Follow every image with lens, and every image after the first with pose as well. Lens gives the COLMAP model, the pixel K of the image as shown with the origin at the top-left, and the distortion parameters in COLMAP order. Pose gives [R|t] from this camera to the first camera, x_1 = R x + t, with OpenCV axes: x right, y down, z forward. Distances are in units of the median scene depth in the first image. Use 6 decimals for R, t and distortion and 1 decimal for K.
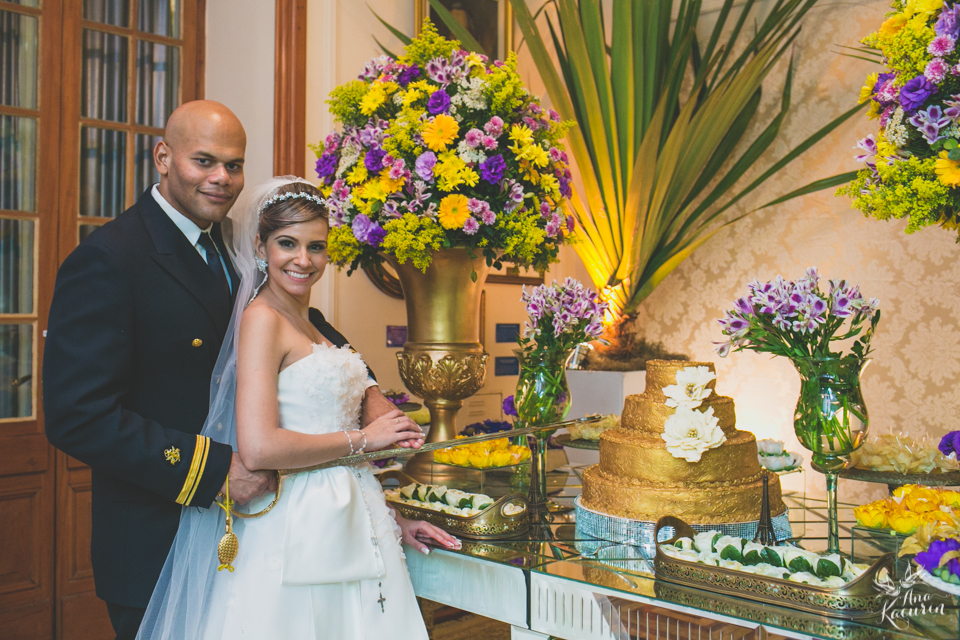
lens RADIAL K [[968.6, 0, 474.9], [0, 968.6, 307.3], [0, 0, 1]] dist [-0.077389, 0.162731]
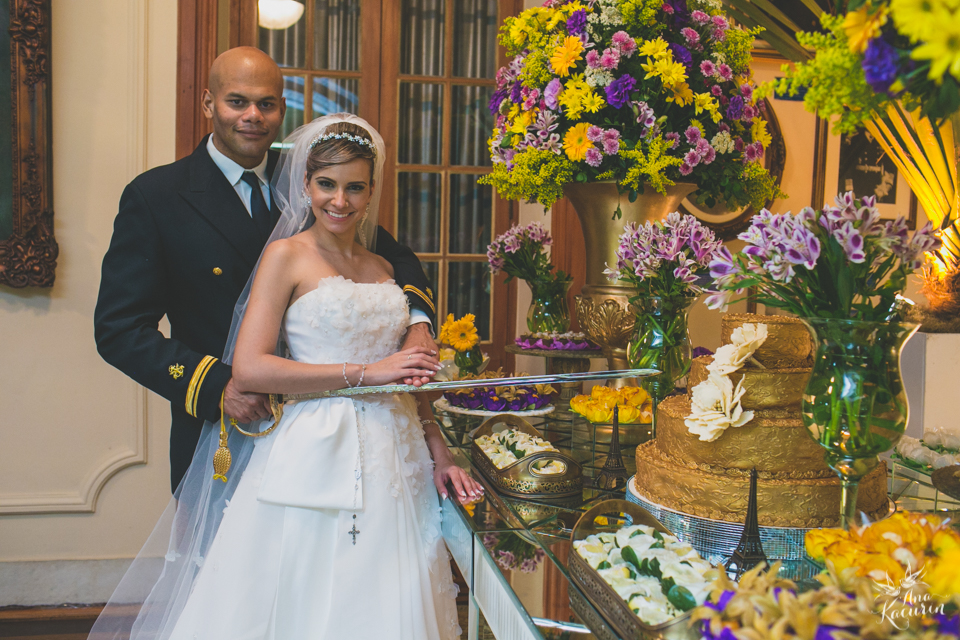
lens RADIAL K [[924.5, 0, 480.0], [0, 924.5, 320.0], [0, 0, 1]] dist [0.000047, 0.002265]
pose [[0.843961, 0.054442, -0.533635, 0.377933], [-0.017568, 0.997108, 0.073941, 0.006582], [0.536117, -0.053029, 0.842476, 0.198881]]
